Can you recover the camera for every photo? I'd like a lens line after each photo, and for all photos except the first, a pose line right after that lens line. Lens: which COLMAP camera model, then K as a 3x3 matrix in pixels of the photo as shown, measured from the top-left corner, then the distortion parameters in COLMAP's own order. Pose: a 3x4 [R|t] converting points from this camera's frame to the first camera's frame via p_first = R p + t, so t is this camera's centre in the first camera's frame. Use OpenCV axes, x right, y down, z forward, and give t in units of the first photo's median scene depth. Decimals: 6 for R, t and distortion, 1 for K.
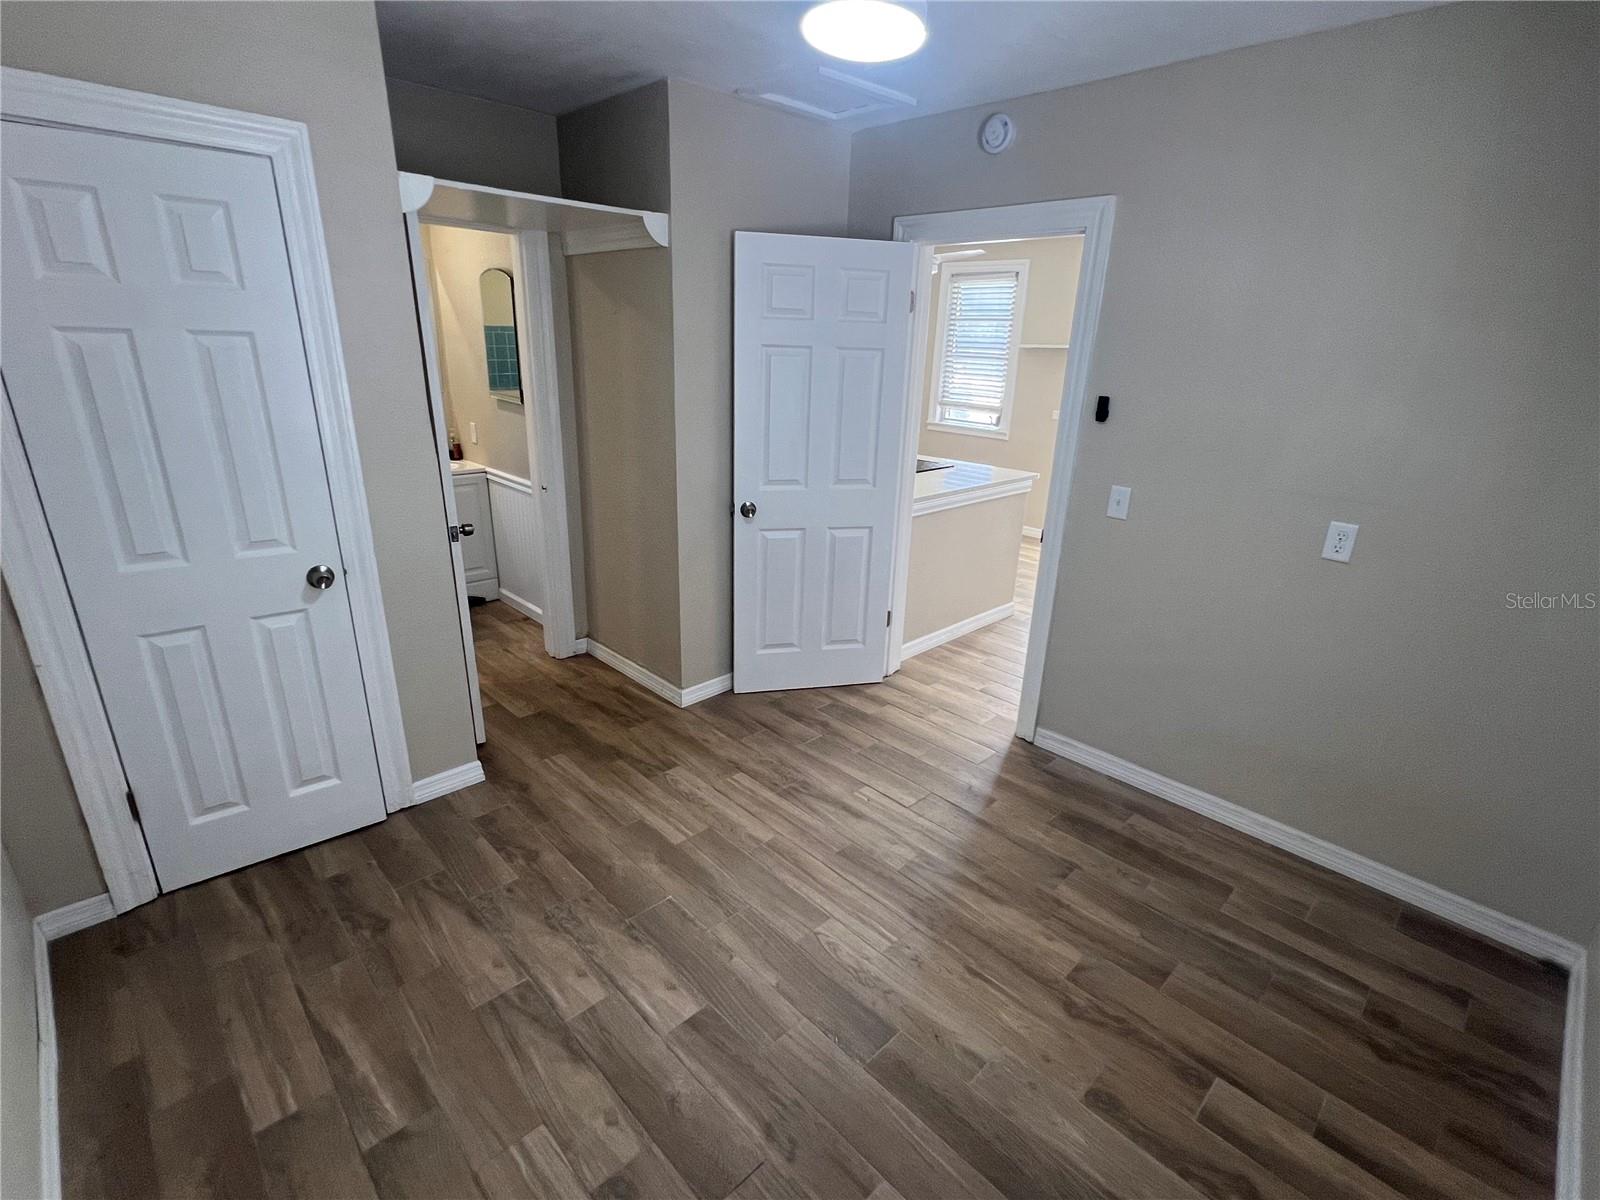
lens RADIAL K [[753.6, 0, 798.6], [0, 753.6, 604.7], [0, 0, 1]] dist [0.001408, -0.000285]
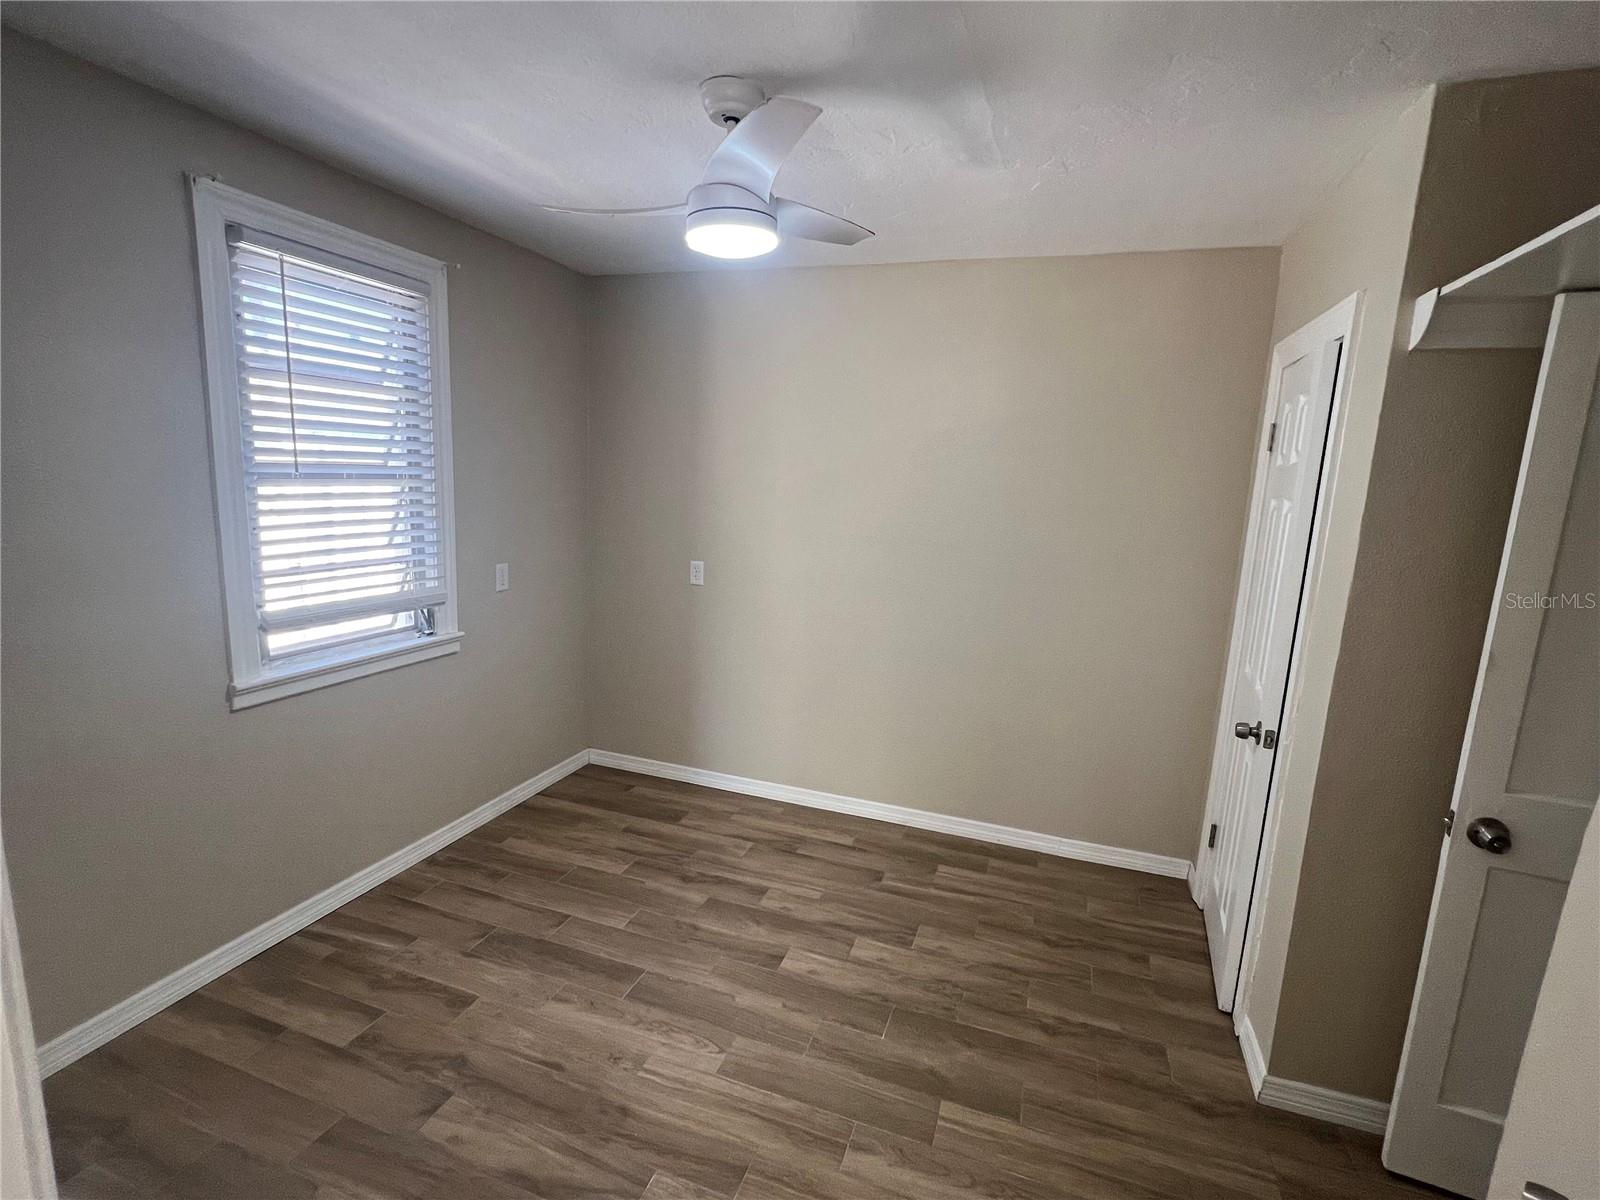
lens RADIAL K [[753.6, 0, 798.6], [0, 753.6, 604.7], [0, 0, 1]] dist [0.001408, -0.000285]
pose [[-0.893883, 0.004904, -0.448273, 0.380982], [-0.218051, 0.868931, 0.444312, -0.532217], [0.391697, 0.494909, -0.775653, 1.566815]]
